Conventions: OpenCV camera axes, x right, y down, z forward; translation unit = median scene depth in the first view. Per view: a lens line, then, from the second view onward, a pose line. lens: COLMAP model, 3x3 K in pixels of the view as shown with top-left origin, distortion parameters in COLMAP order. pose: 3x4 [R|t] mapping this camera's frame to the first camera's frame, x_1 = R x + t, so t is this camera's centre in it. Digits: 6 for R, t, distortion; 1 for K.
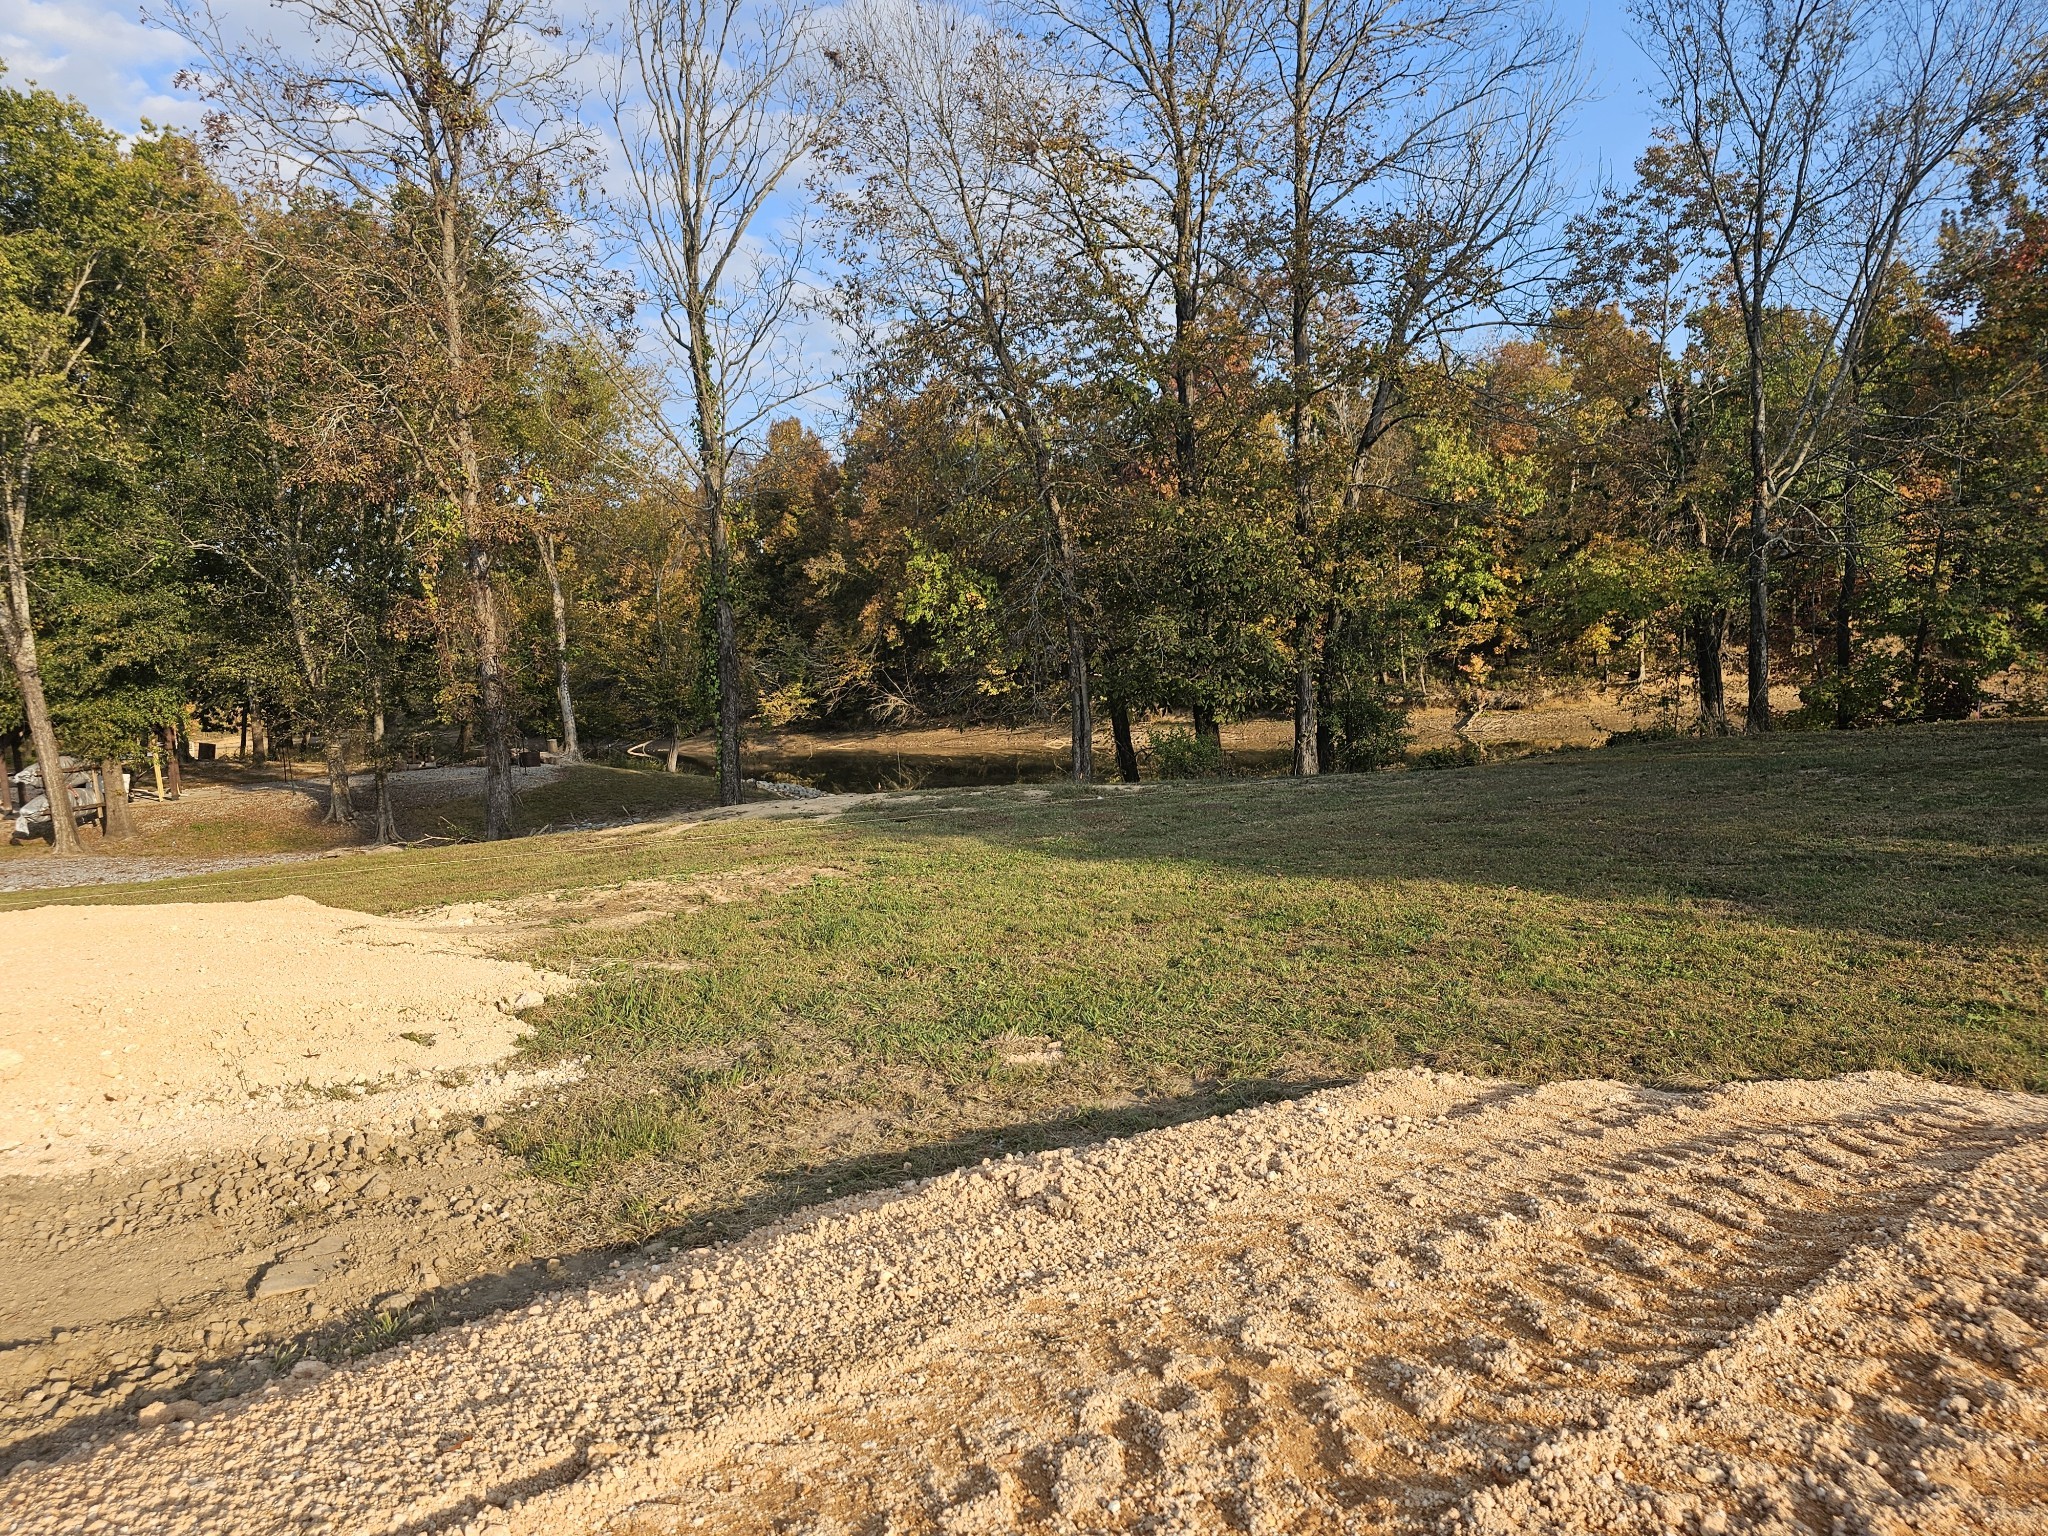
lens RADIAL K [[1366.2, 0, 1024.0], [0, 1366.2, 768.0], [0, 0, 1]] dist [0.035420, -0.003887]
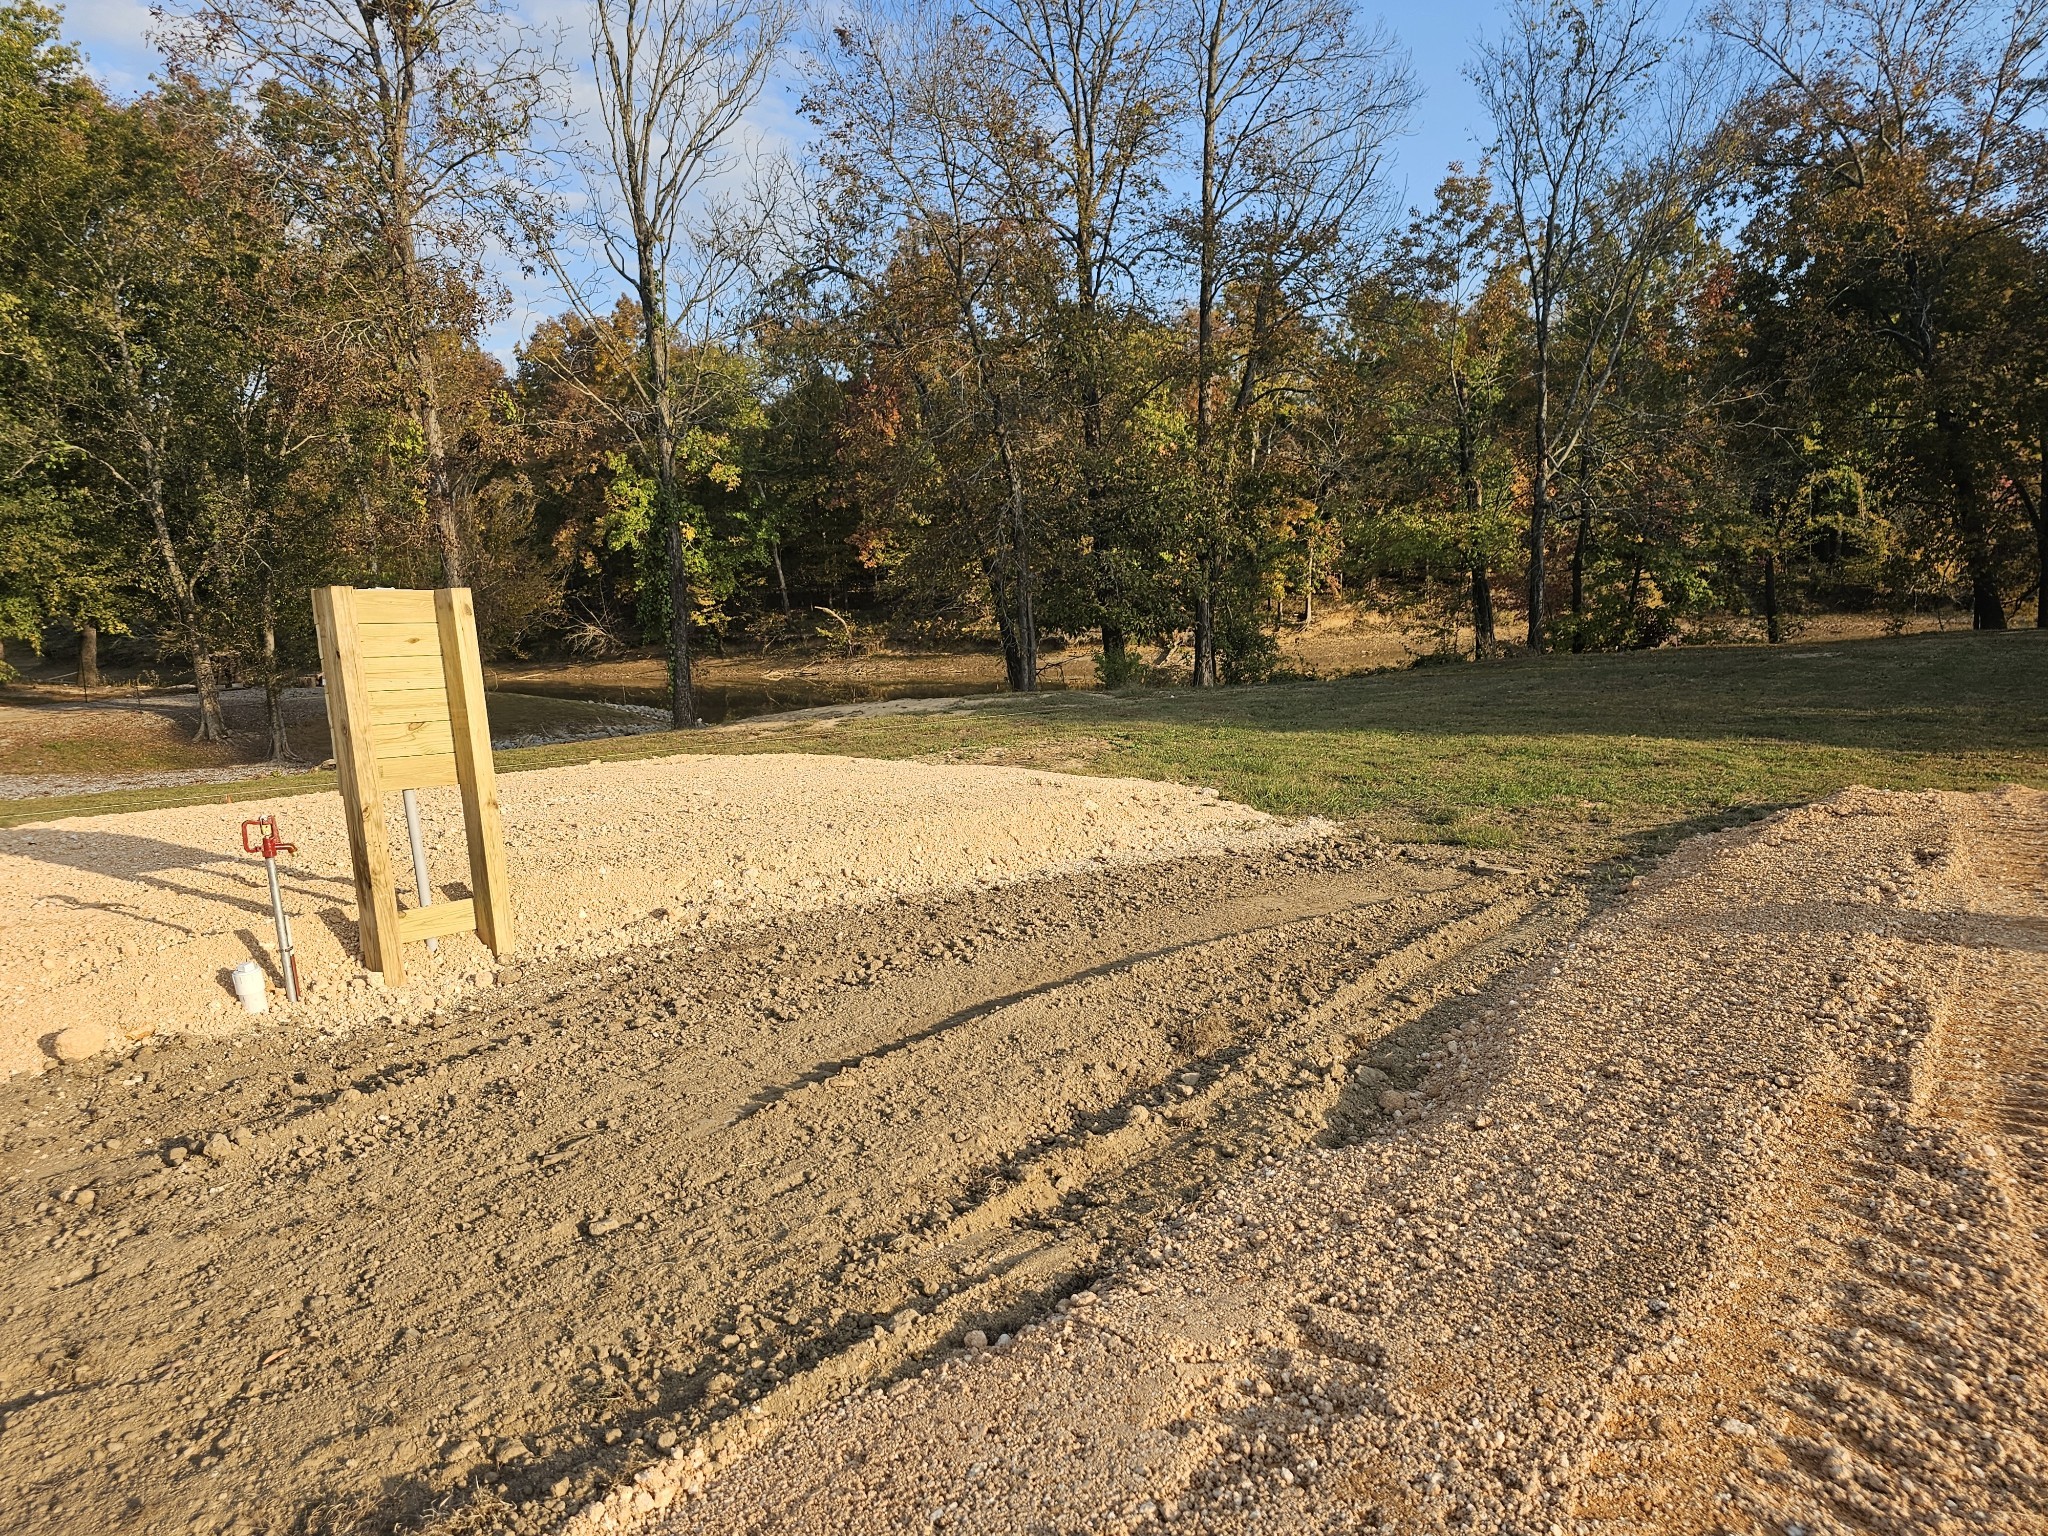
lens RADIAL K [[1368.1, 0, 1024.0], [0, 1368.1, 768.0], [0, 0, 1]] dist [0.021961, -0.001352]
pose [[0.966372, -0.012995, 0.256819, -0.205858], [0.001176, 0.998935, 0.046120, 0.015752], [-0.257145, -0.044268, 0.965358, -0.093287]]
